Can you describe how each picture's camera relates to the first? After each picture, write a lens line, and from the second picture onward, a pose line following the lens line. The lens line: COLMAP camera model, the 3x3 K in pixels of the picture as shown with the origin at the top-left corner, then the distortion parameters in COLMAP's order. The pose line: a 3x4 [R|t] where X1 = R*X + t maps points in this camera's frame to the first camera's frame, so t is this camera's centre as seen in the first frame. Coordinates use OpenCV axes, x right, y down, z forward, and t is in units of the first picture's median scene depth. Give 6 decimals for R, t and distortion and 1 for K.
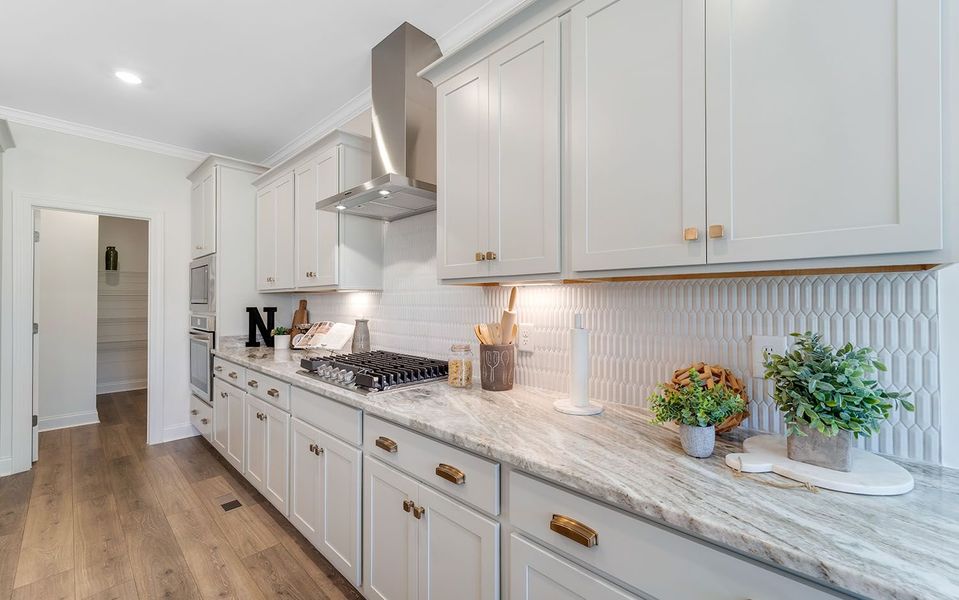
lens RADIAL K [[388.9, 0, 481.4], [0, 388.9, 295.0], [0, 0, 1]] dist [0.008348, -0.000129]
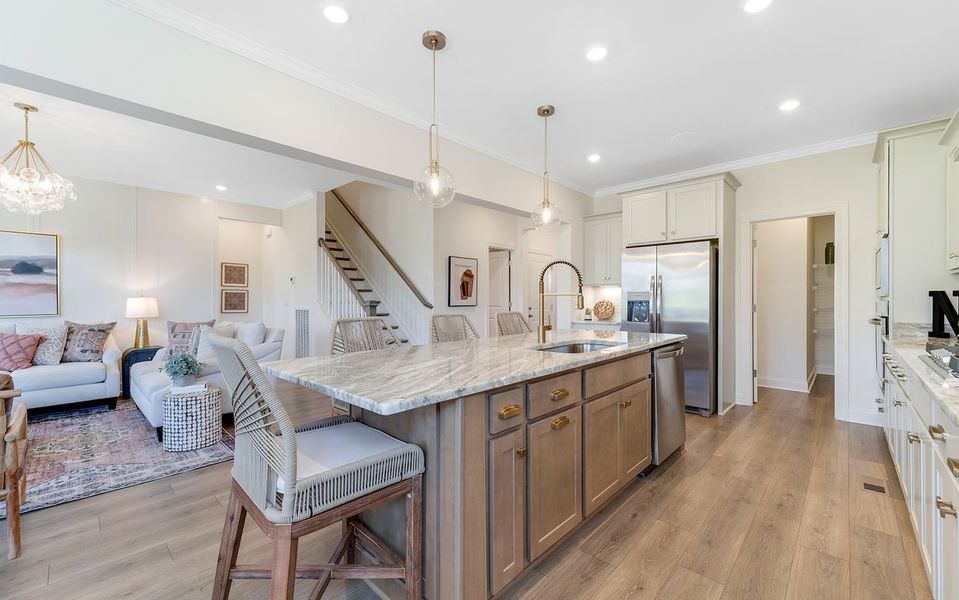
lens RADIAL K [[389.7, 0, 481.1], [0, 389.7, 301.6], [0, 0, 1]] dist [0.009221, -0.000206]
pose [[0.004604, 0.007627, -0.999960, 0.346211], [0.011125, 0.999909, 0.007678, 0.048479], [0.999928, -0.011160, 0.004519, 0.007957]]
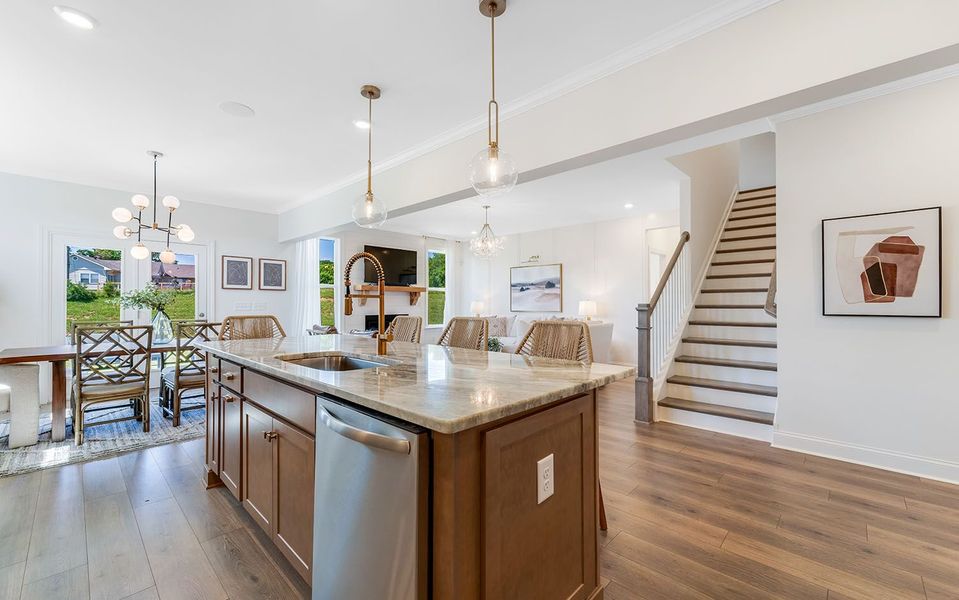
lens RADIAL K [[381.1, 0, 479.5], [0, 381.1, 300.0], [0, 0, 1]] dist [0.009697, -0.000398]
pose [[-0.999981, 0.003692, -0.004964, -0.880374], [0.003780, 0.999834, -0.017820, 0.060547], [0.004897, -0.017839, -0.999829, 1.005431]]
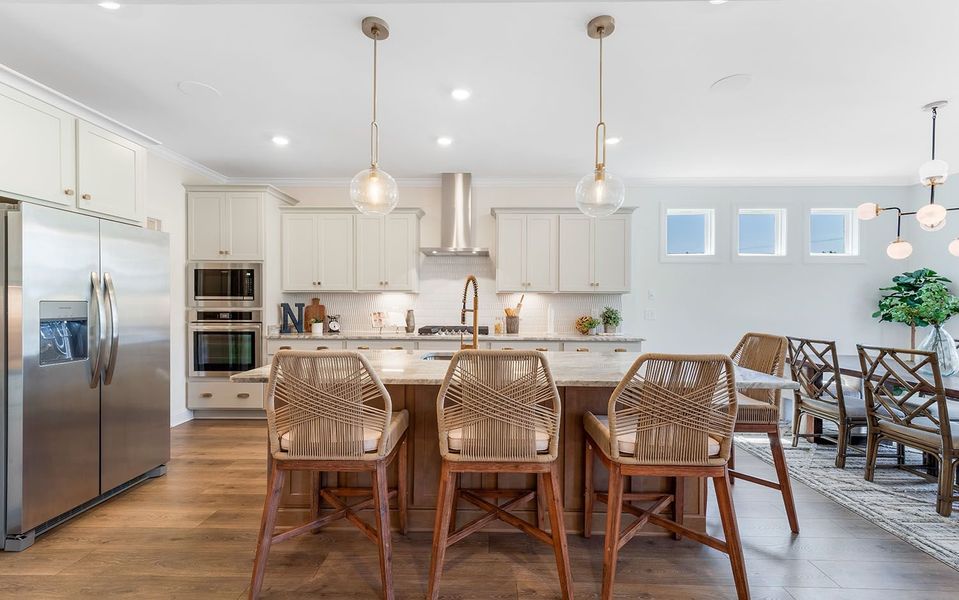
lens RADIAL K [[389.7, 0, 481.1], [0, 389.7, 301.6], [0, 0, 1]] dist [0.009221, -0.000206]
pose [[0.738213, 0.005842, 0.674542, -1.301346], [-0.014870, 0.999860, 0.007614, 0.008777], [-0.674404, -0.015651, 0.738197, -0.539866]]
